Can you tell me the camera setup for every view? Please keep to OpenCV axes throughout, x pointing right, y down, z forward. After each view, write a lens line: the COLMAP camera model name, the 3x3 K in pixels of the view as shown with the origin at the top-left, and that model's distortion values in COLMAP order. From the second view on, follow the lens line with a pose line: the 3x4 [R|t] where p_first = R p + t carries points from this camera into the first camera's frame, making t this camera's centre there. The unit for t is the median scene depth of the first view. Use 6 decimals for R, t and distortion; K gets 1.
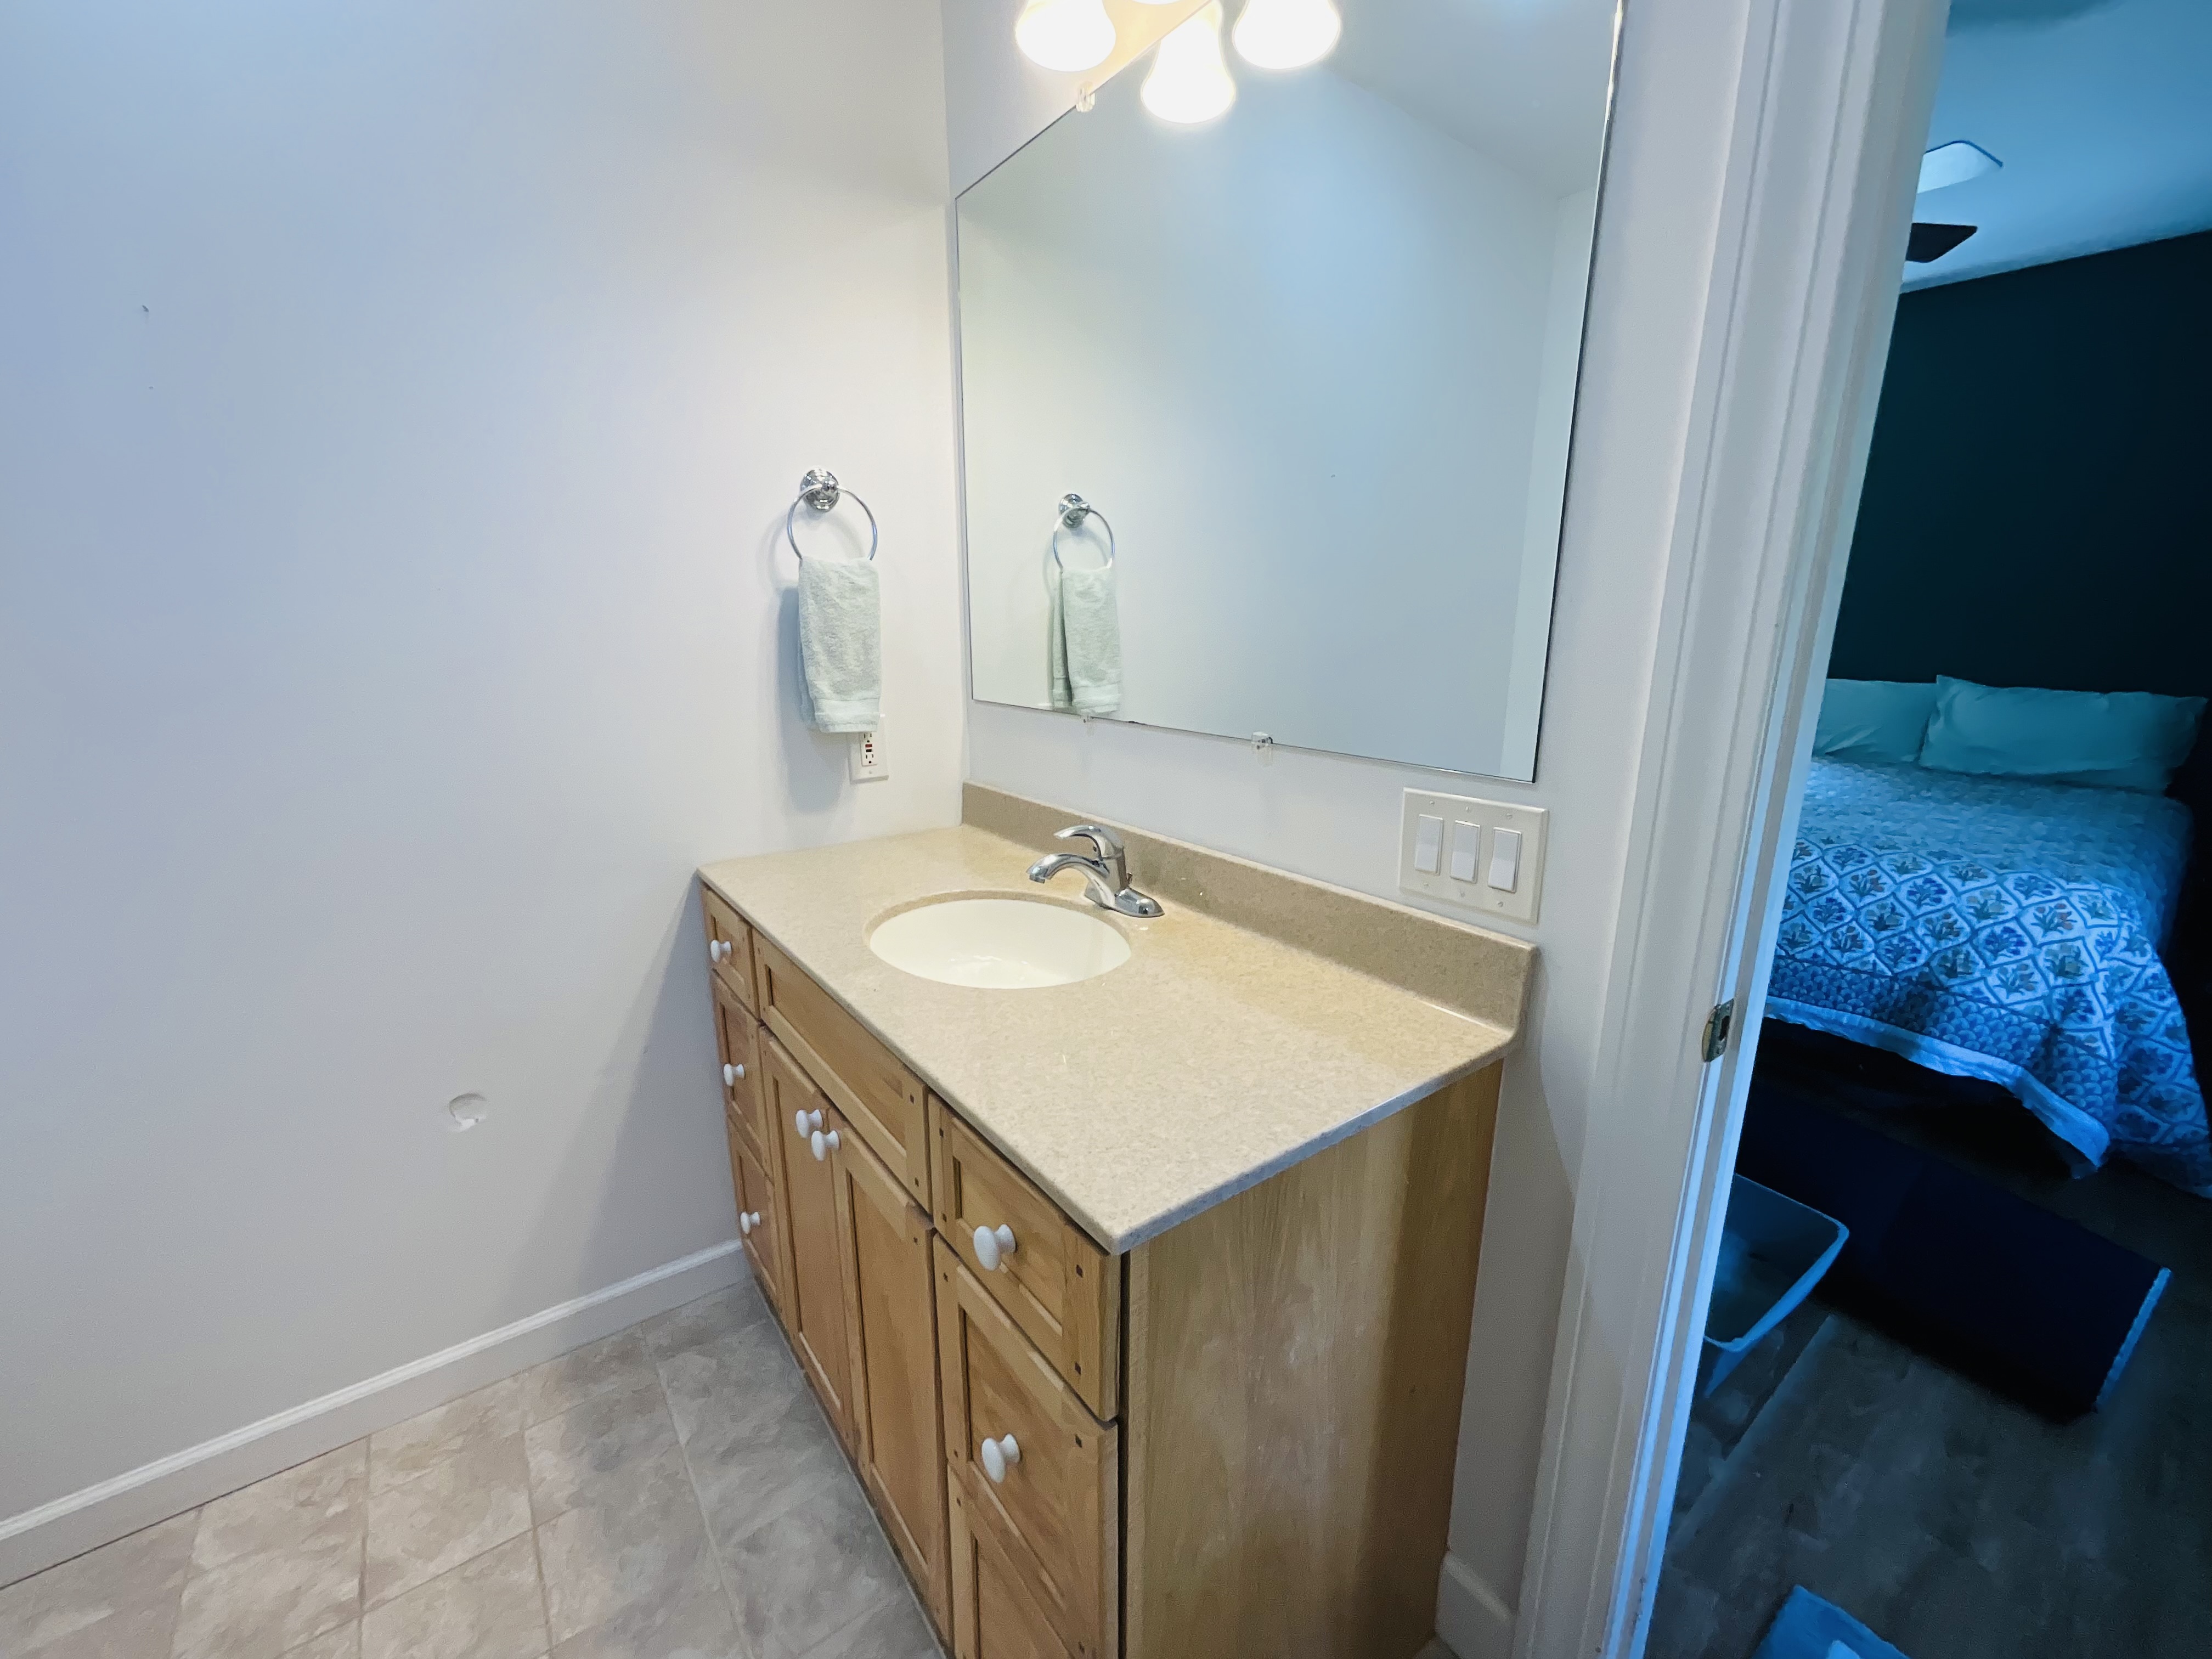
lens RADIAL K [[895.6, 0, 1115.1], [0, 895.6, 822.0], [0, 0, 1]] dist [-0.001627, -0.000751]
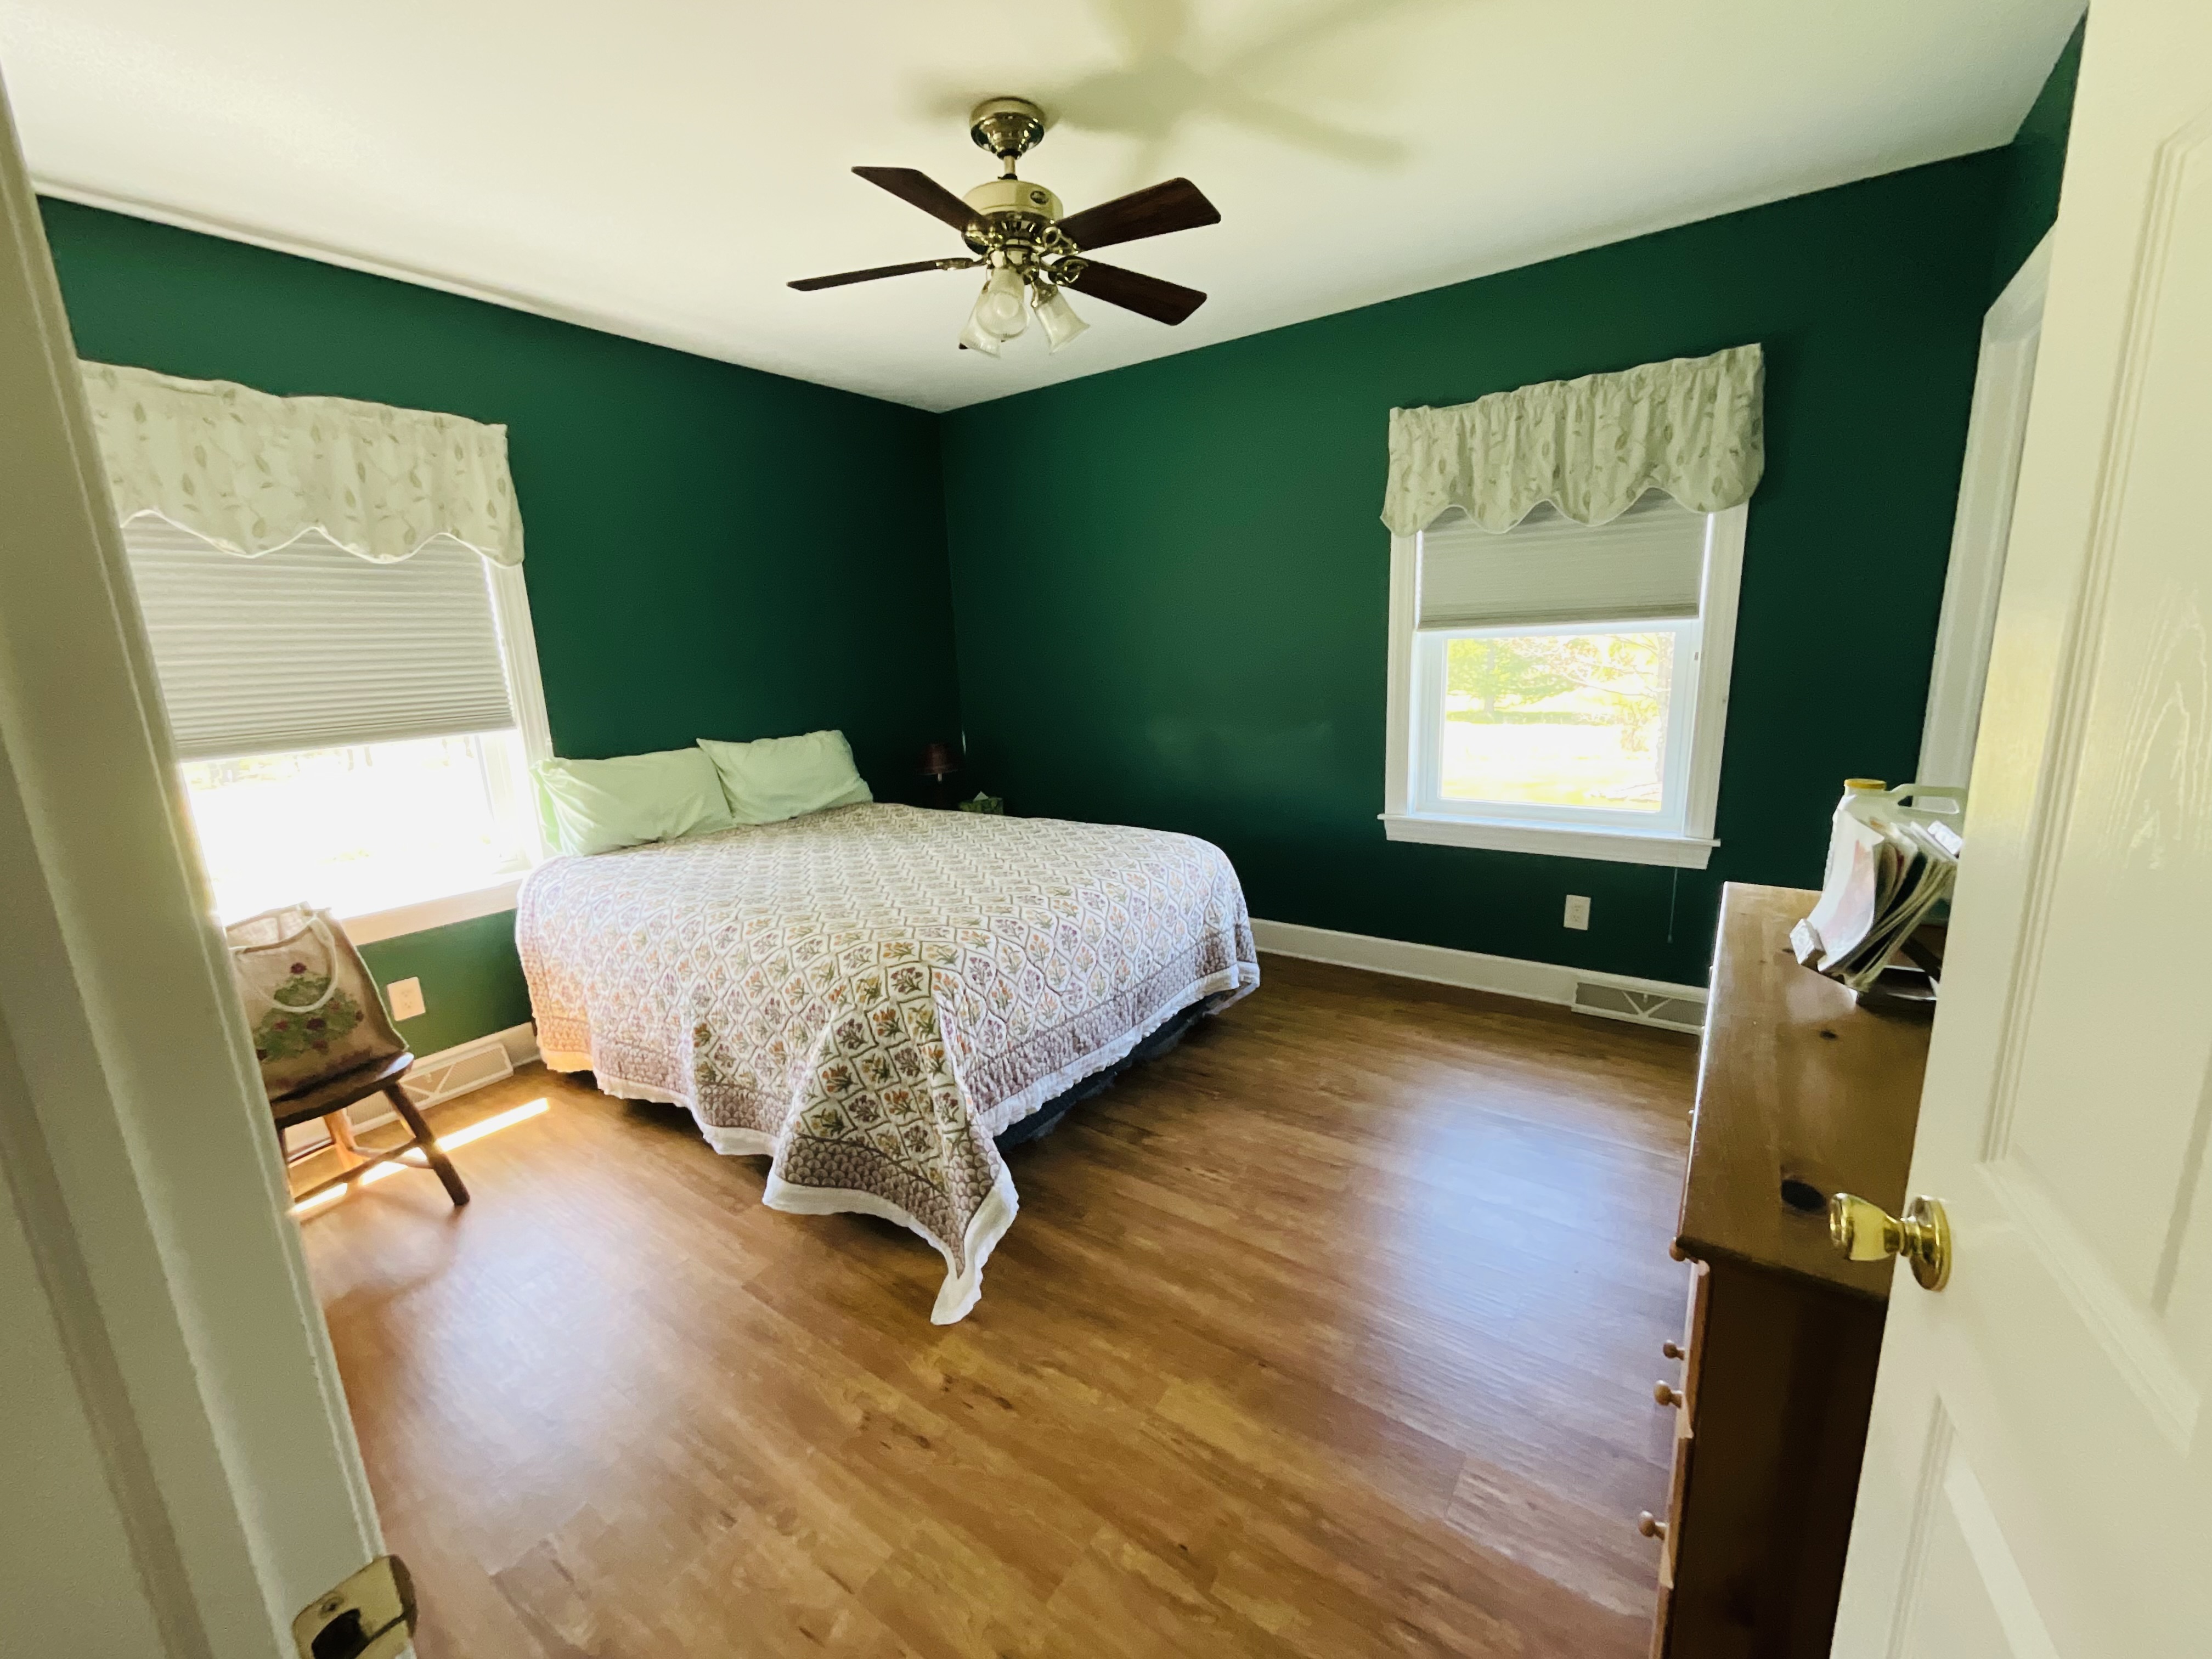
lens RADIAL K [[895.6, 0, 1114.8], [0, 895.6, 831.5], [0, 0, 1]] dist [-0.001627, -0.000751]
pose [[-0.305145, -0.198928, 0.931297, -0.285003], [0.255411, 0.925014, 0.281272, -0.391147], [-0.917416, 0.323692, -0.231455, 1.427700]]
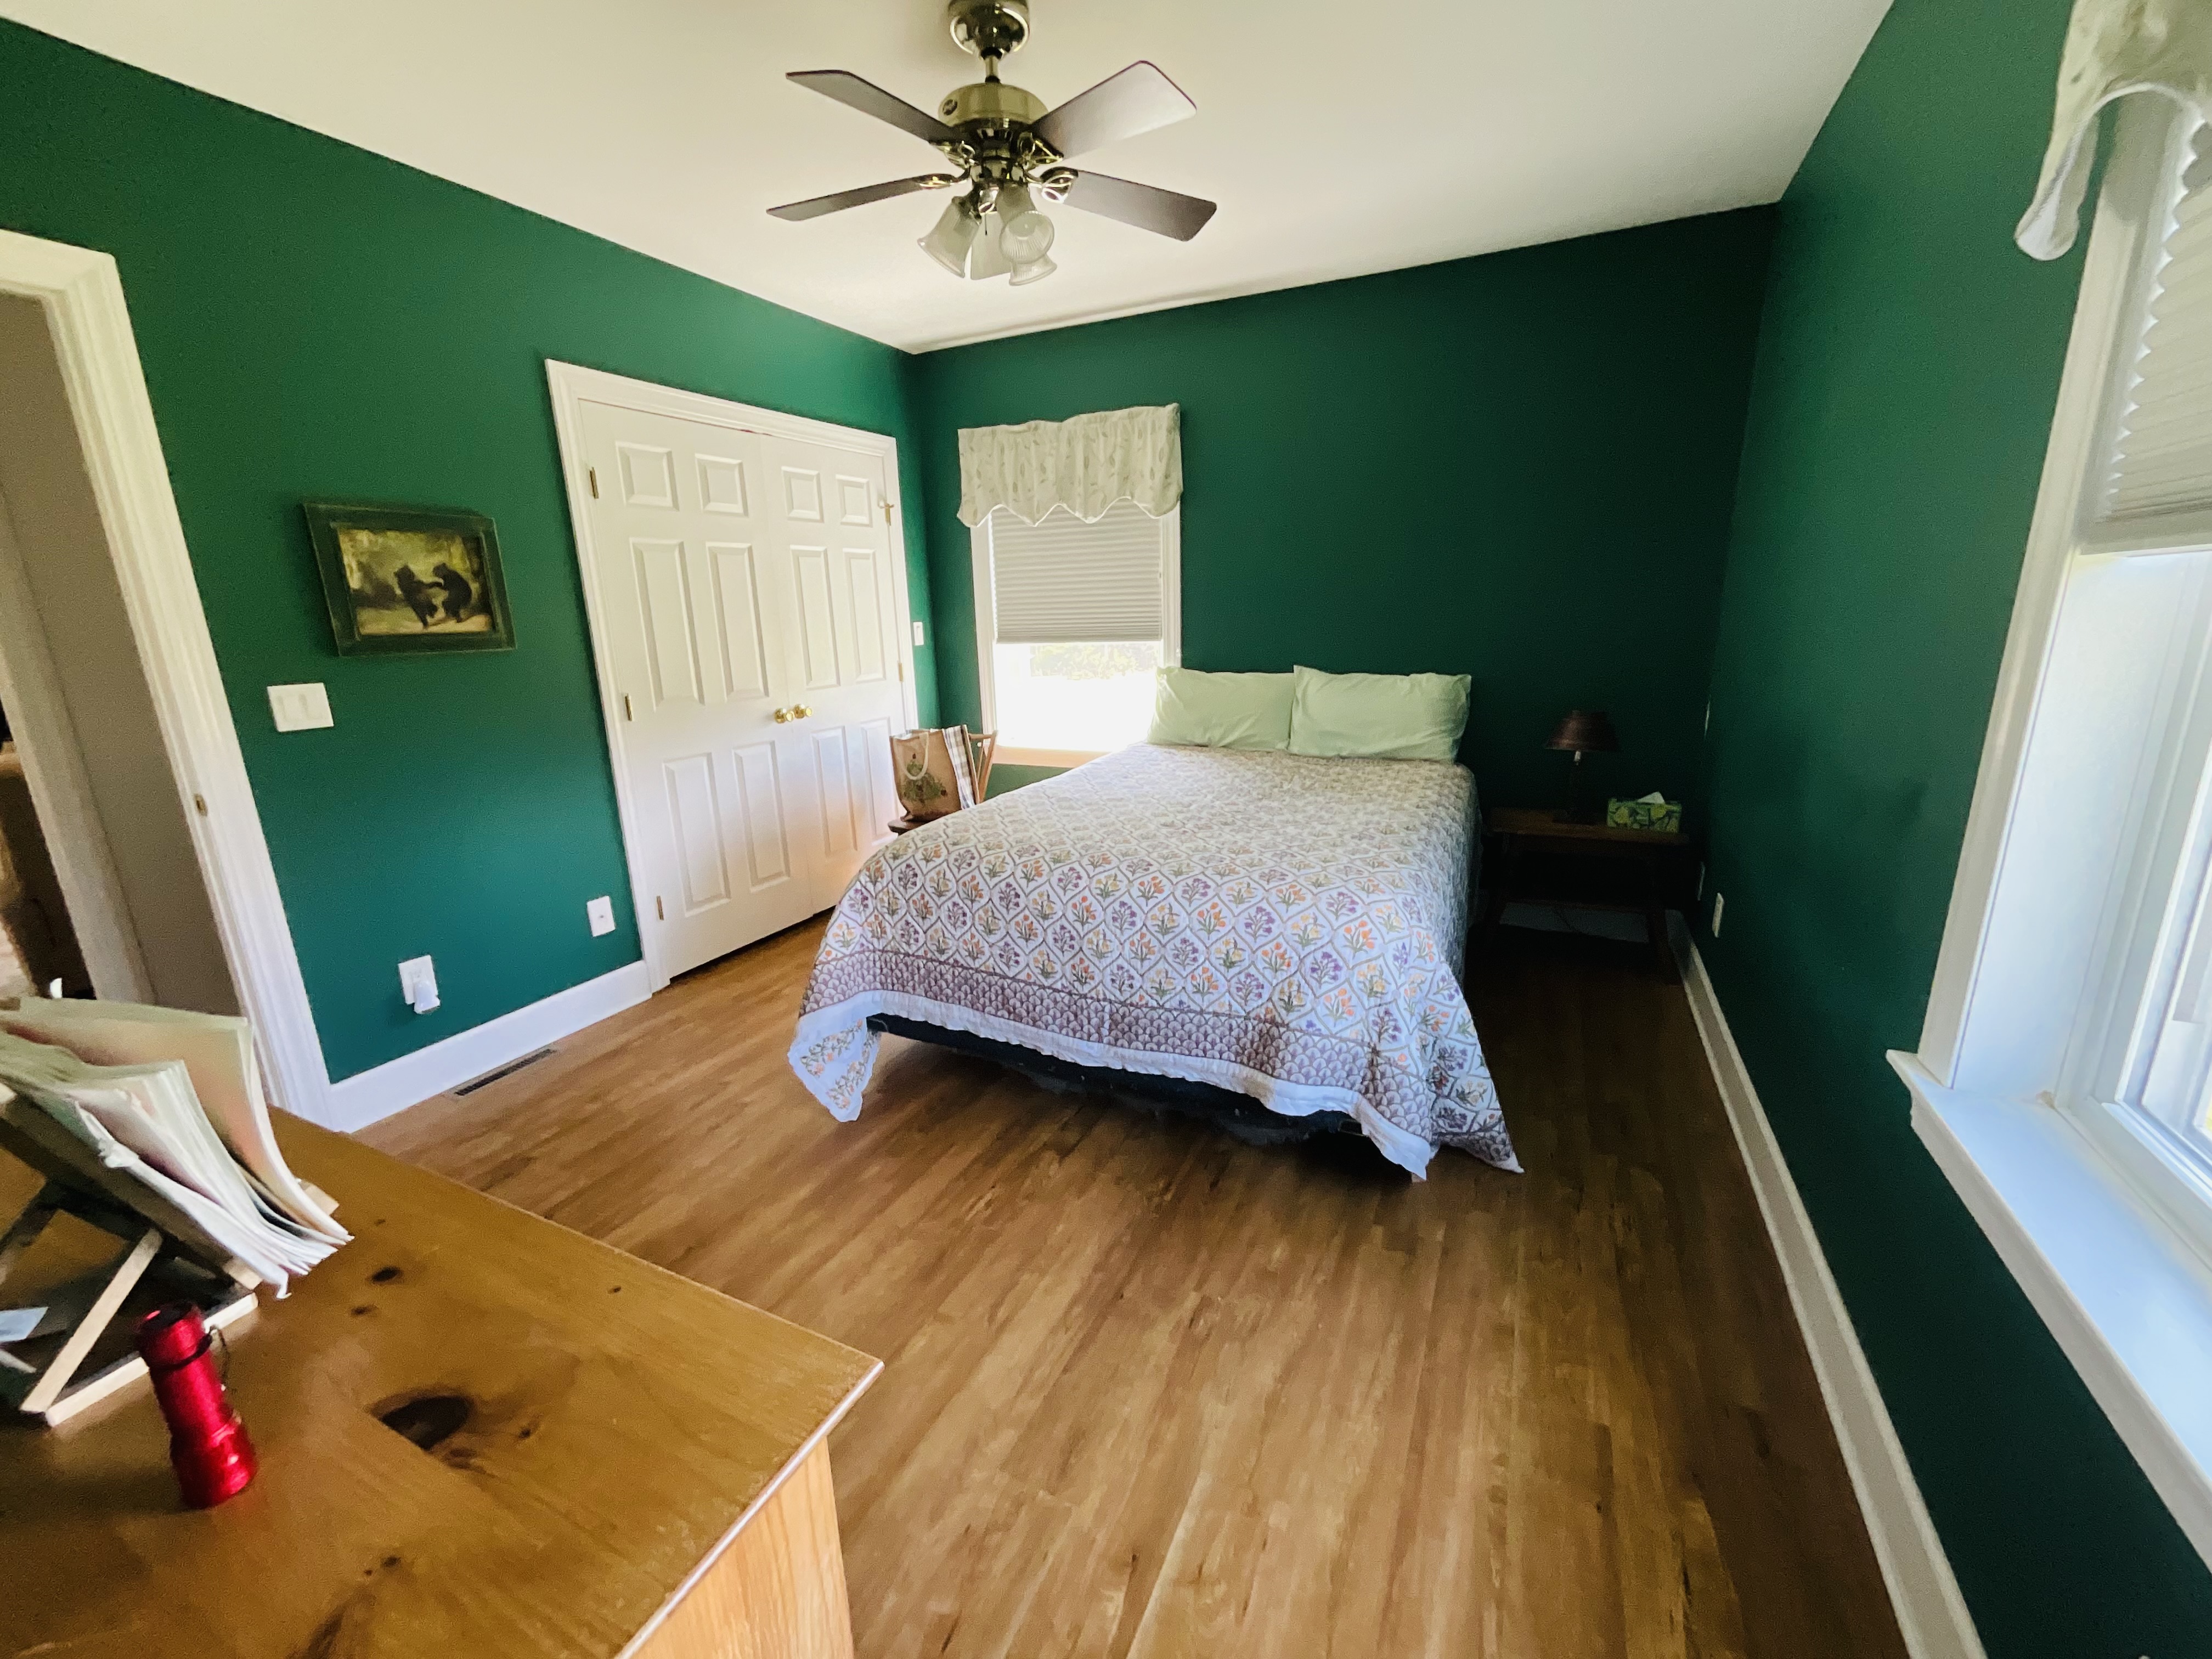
lens RADIAL K [[895.6, 0, 1102.2], [0, 895.6, 835.3], [0, 0, 1]] dist [-0.001627, -0.000751]
pose [[0.890999, -0.149401, 0.428720, 0.389263], [0.142443, 0.988615, 0.048478, -0.081178], [-0.431082, 0.017875, 0.902136, 0.239203]]
